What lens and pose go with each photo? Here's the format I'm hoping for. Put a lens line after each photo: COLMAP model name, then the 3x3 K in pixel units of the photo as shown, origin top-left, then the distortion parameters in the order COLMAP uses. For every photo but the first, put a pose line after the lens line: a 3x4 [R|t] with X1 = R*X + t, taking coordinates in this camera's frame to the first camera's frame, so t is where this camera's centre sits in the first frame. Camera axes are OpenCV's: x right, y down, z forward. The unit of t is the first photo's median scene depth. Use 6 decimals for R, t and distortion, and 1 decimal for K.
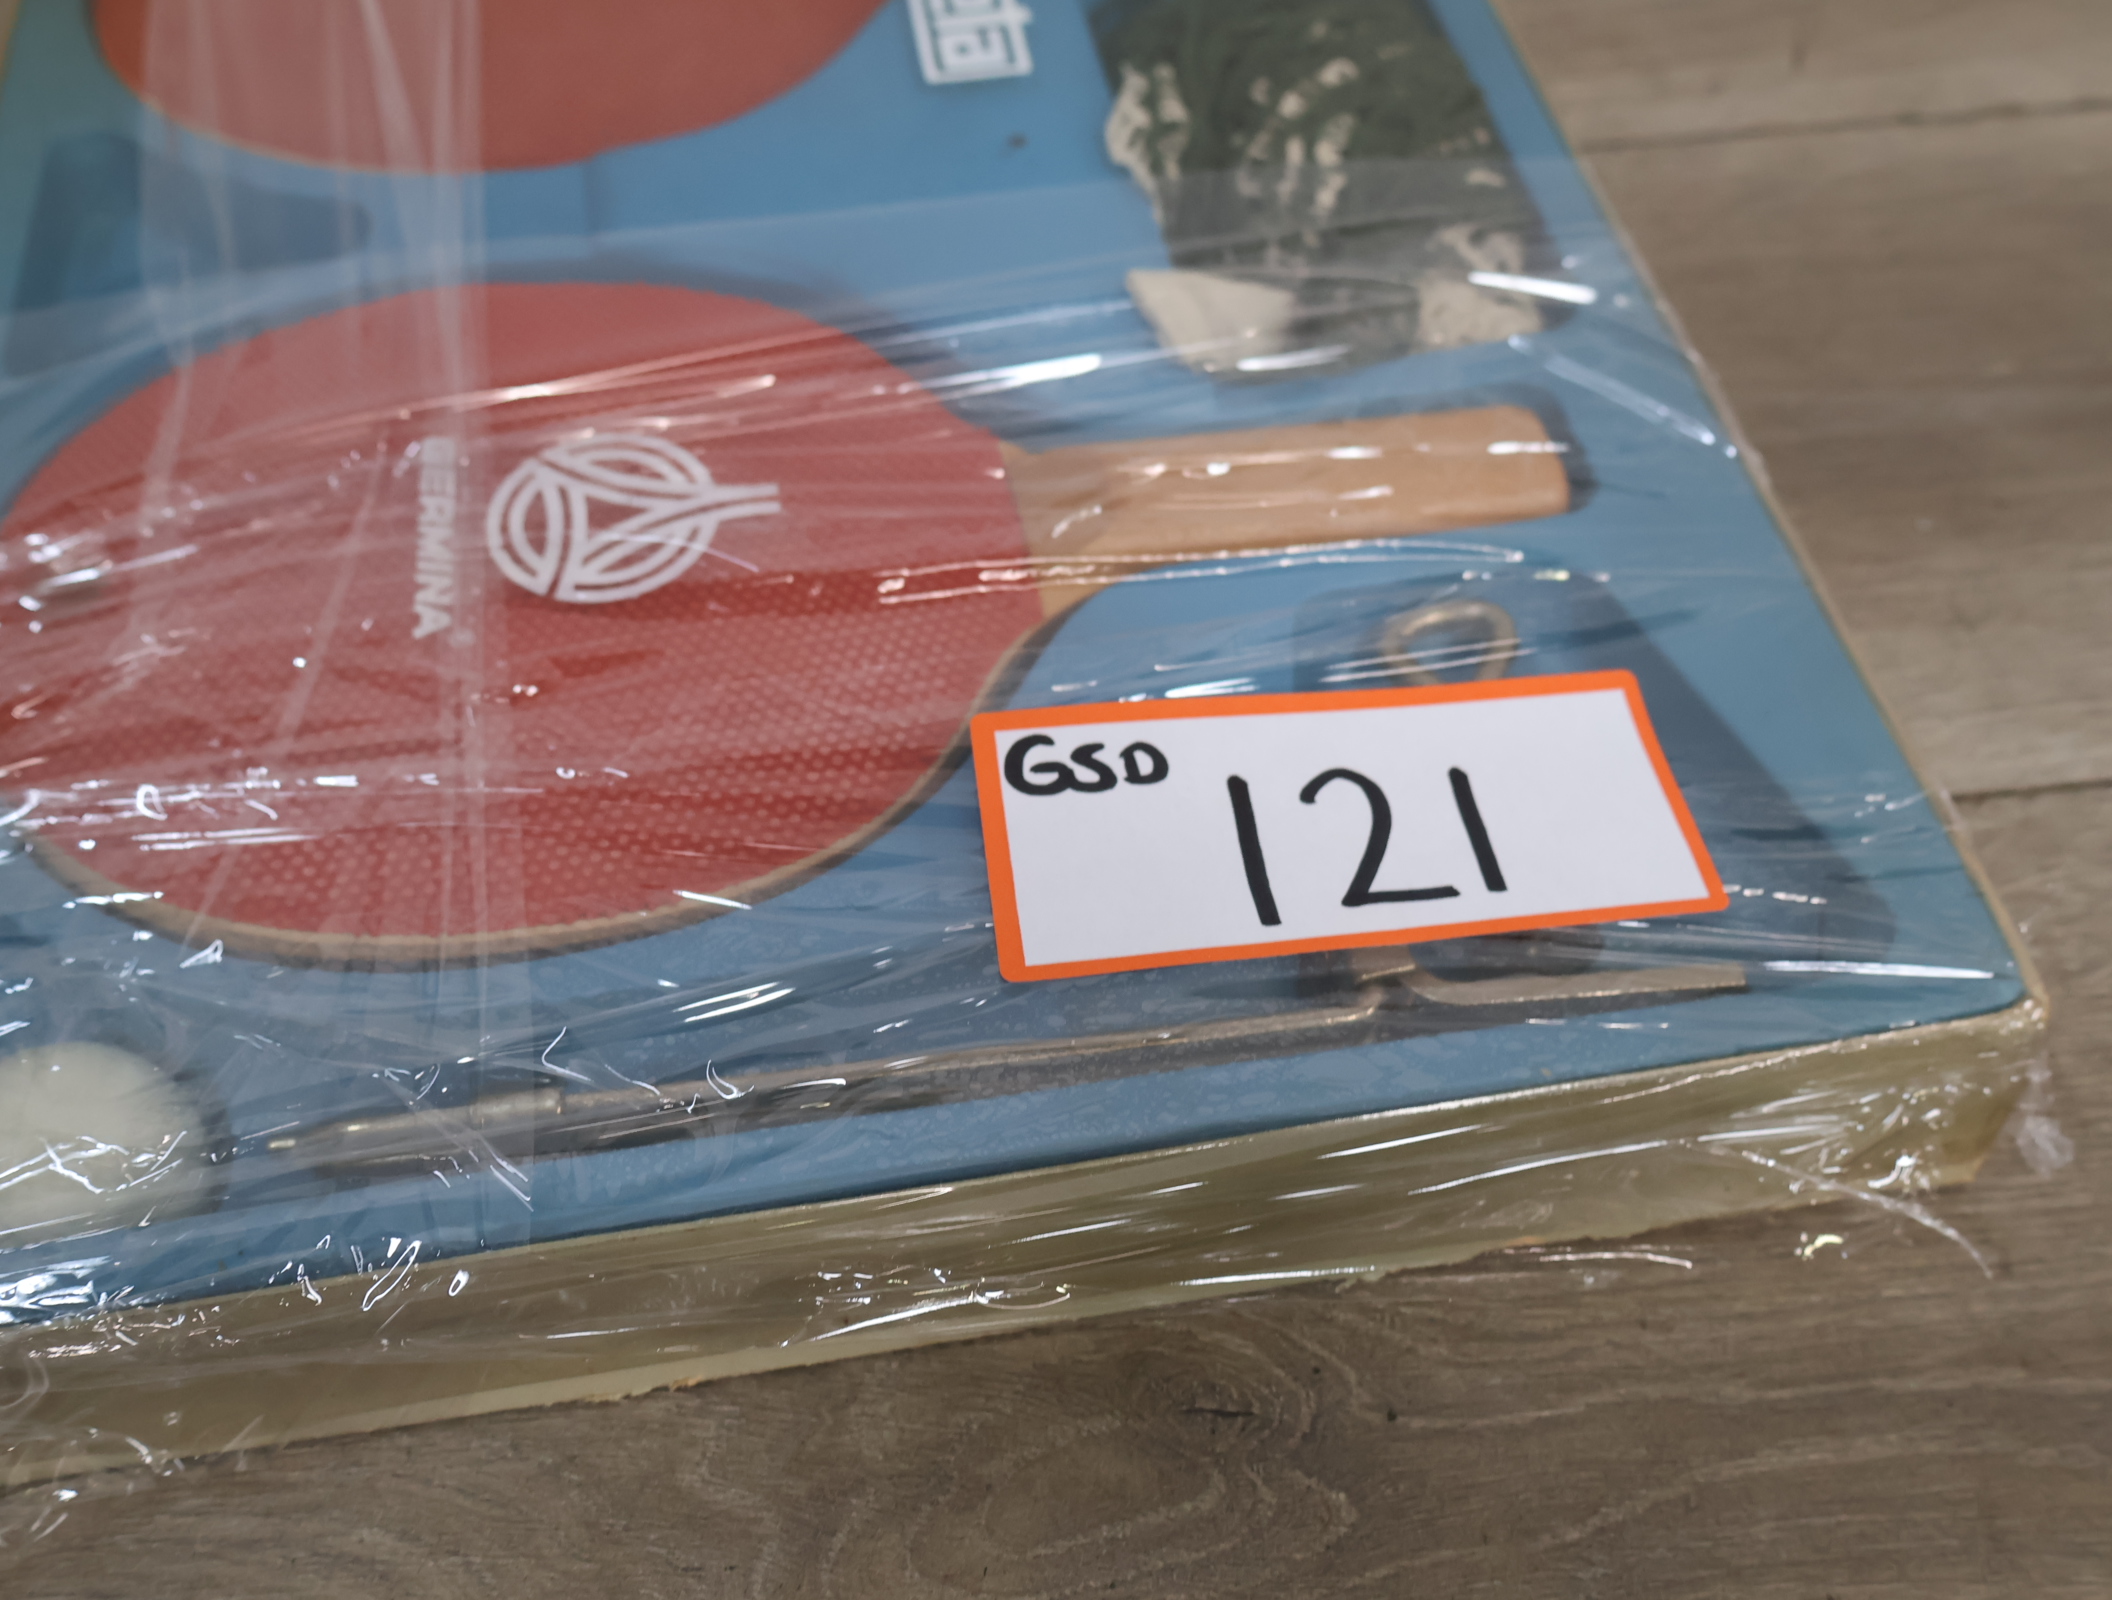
lens RADIAL K [[2200.2, 0, 1056.0], [0, 2200.2, 800.0], [0, 0, 1]] dist [0.015676, 0.000747]
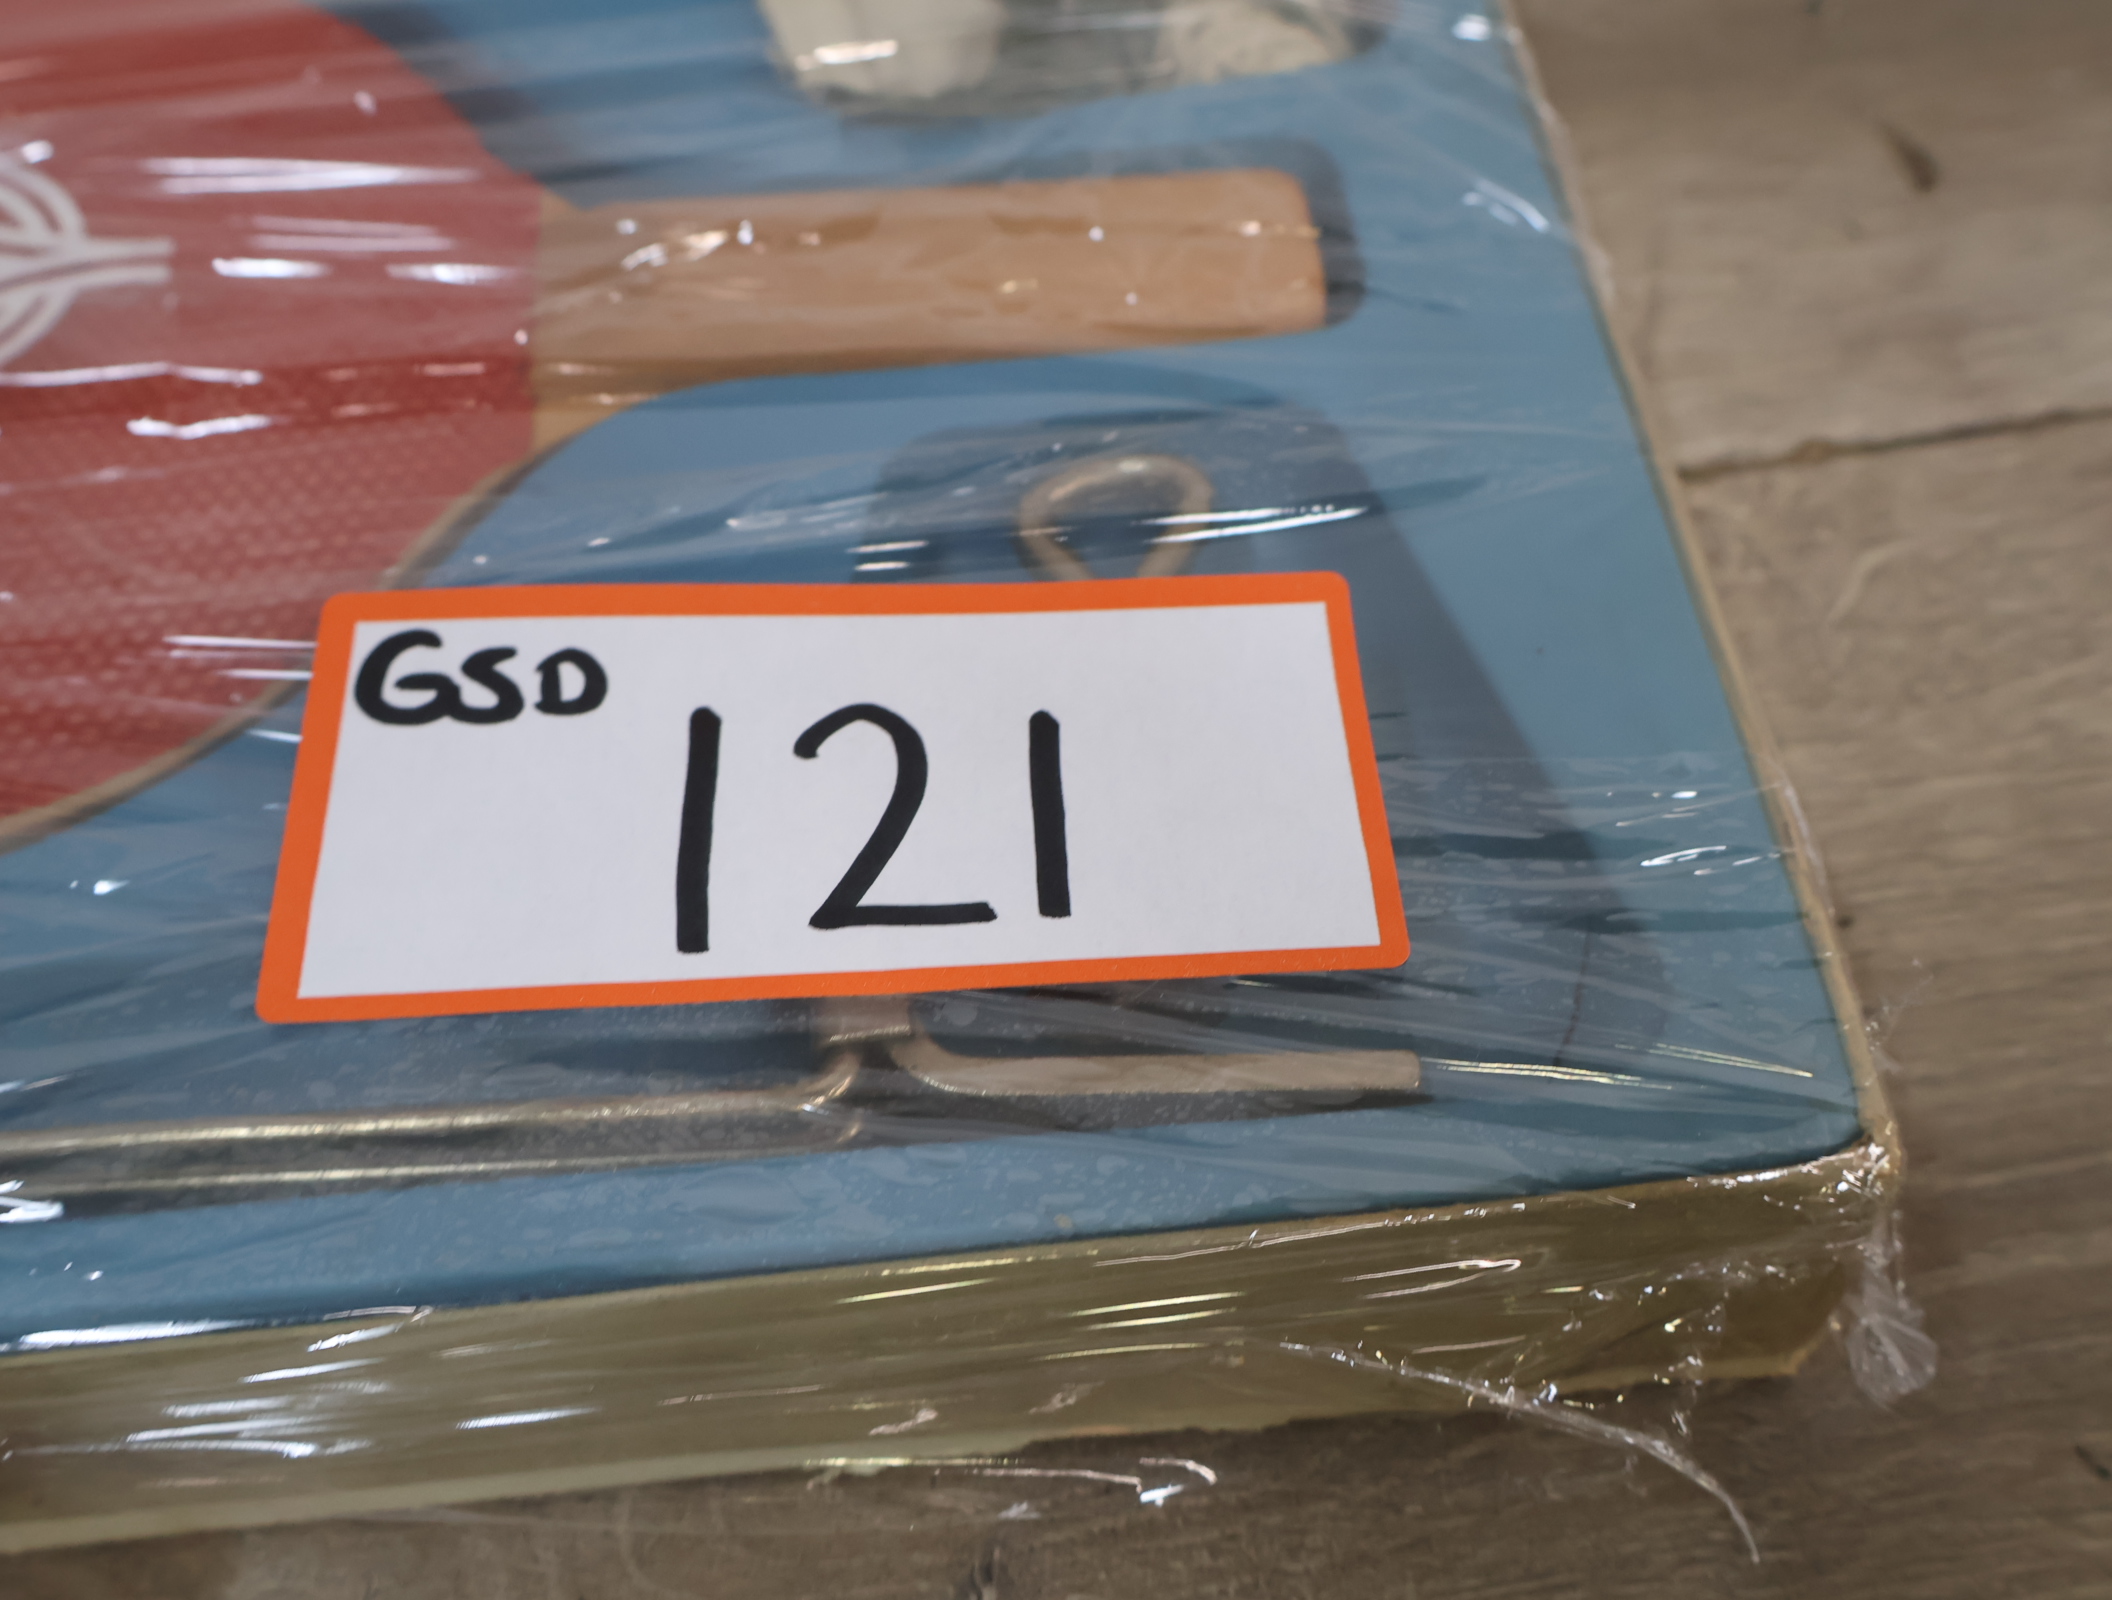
lens RADIAL K [[2249.8, 0, 1056.0], [0, 2249.8, 800.0], [0, 0, 1]] dist [0.003754, -0.031546]
pose [[0.997188, 0.052274, -0.053703, 0.224591], [-0.048039, 0.995847, 0.077342, -0.040948], [0.057523, -0.074544, 0.995557, 0.337964]]
